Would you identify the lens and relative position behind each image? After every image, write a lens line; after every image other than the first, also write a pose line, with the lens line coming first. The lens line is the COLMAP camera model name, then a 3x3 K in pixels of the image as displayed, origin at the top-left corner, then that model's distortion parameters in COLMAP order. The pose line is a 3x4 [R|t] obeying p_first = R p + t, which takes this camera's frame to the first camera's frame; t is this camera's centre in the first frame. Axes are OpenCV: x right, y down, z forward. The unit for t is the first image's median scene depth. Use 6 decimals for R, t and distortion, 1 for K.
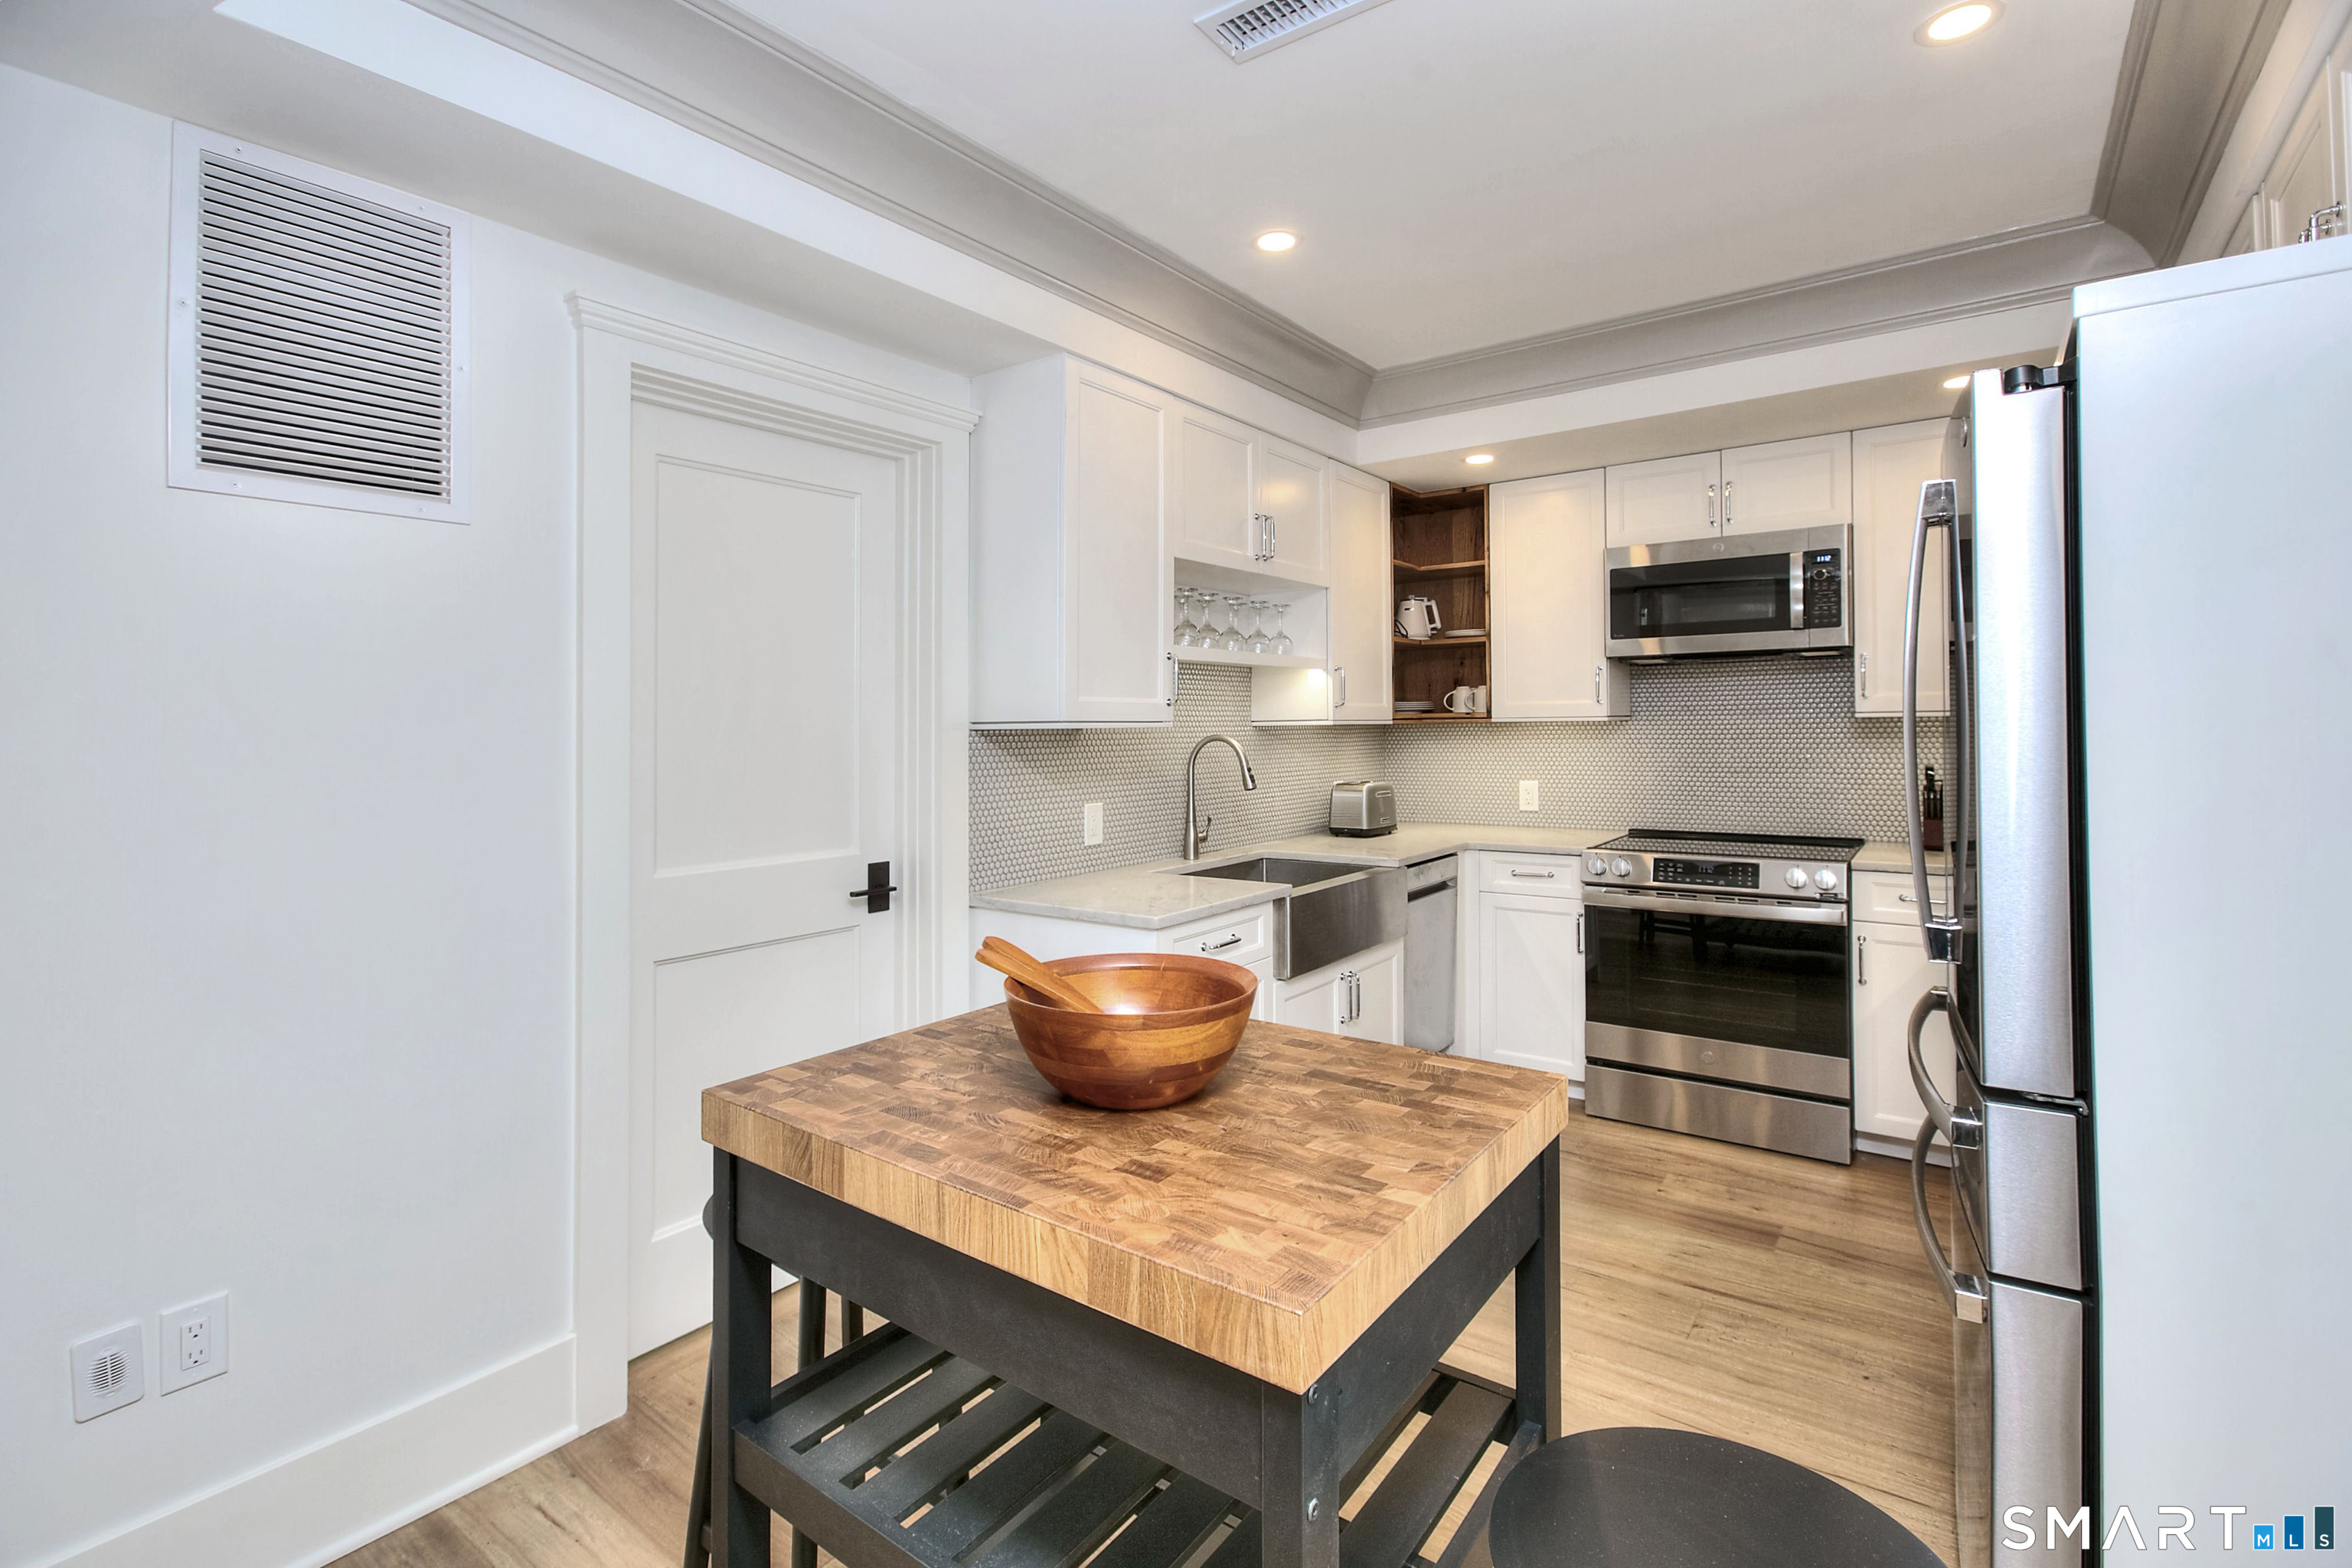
lens RADIAL K [[1069.9, 0, 1175.6], [0, 1069.9, 724.1], [0, 0, 1]] dist [-0.054926, 0.038322]
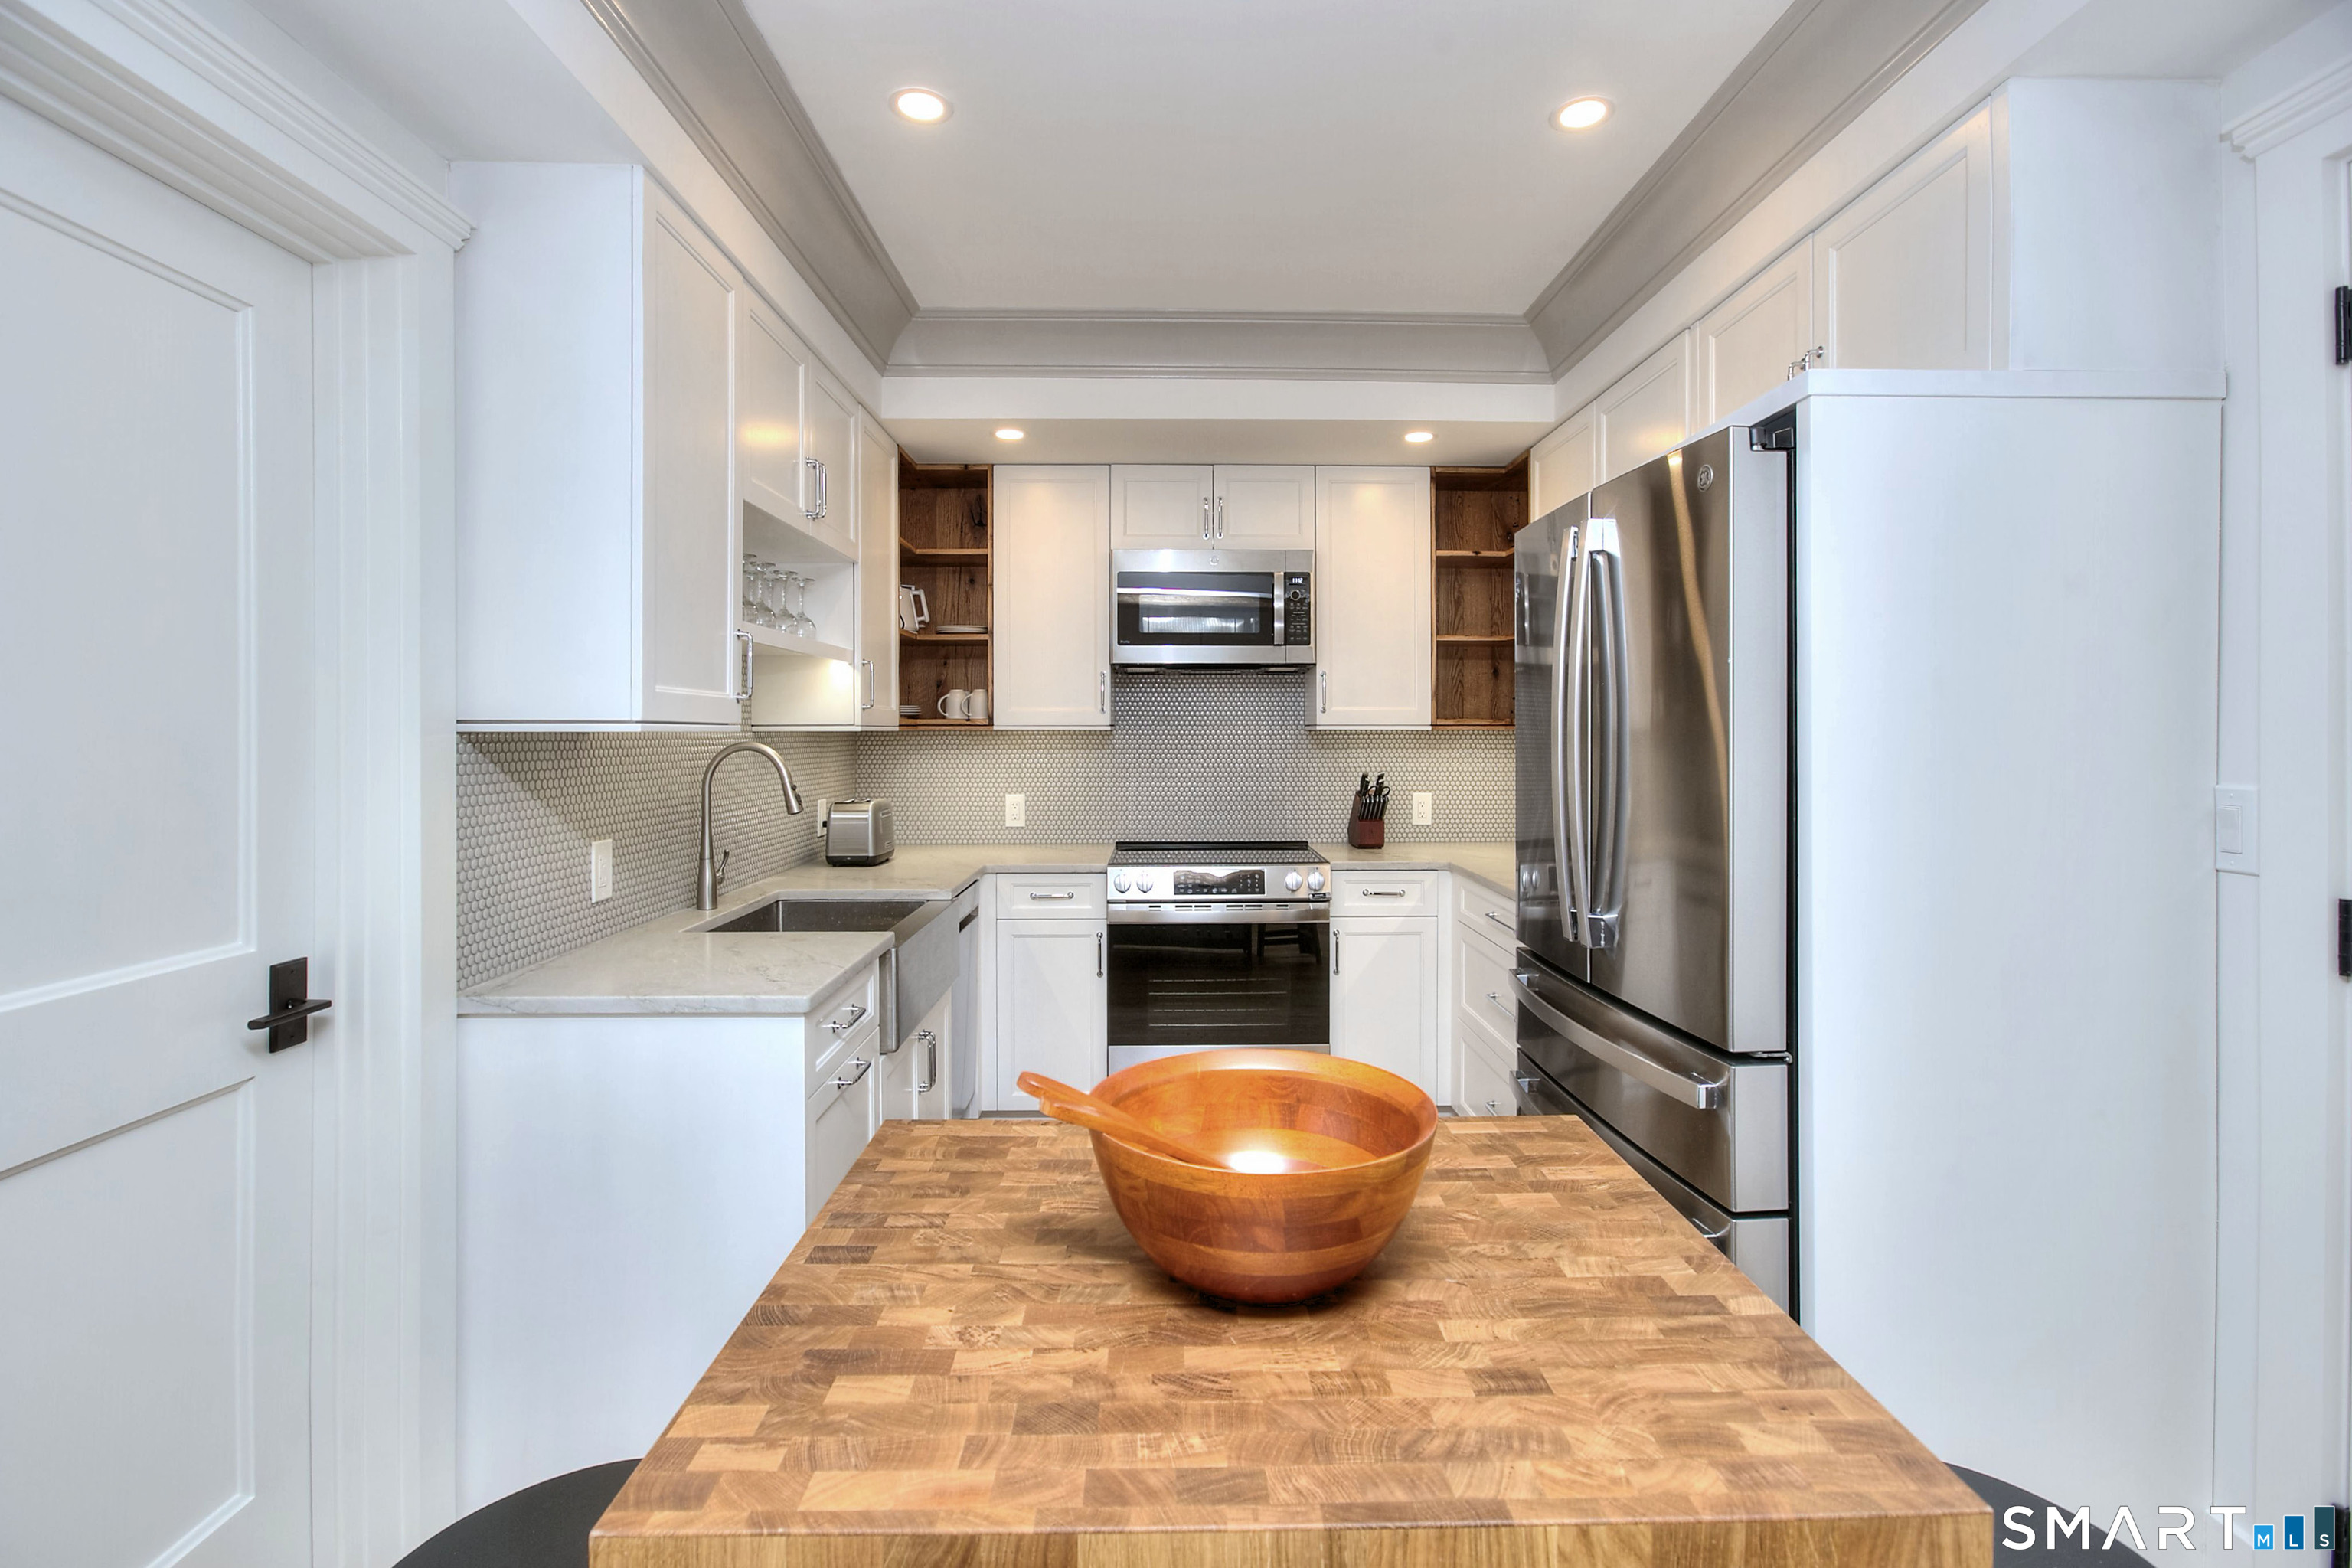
lens RADIAL K [[1134.2, 0, 1179.2], [0, 1134.2, 741.7], [0, 0, 1]] dist [-0.018269, 0.000651]
pose [[0.791963, 0.005885, 0.610541, -0.201543], [-0.009638, 0.999949, 0.002863, 0.004471], [-0.610494, -0.008152, 0.791979, 0.179335]]
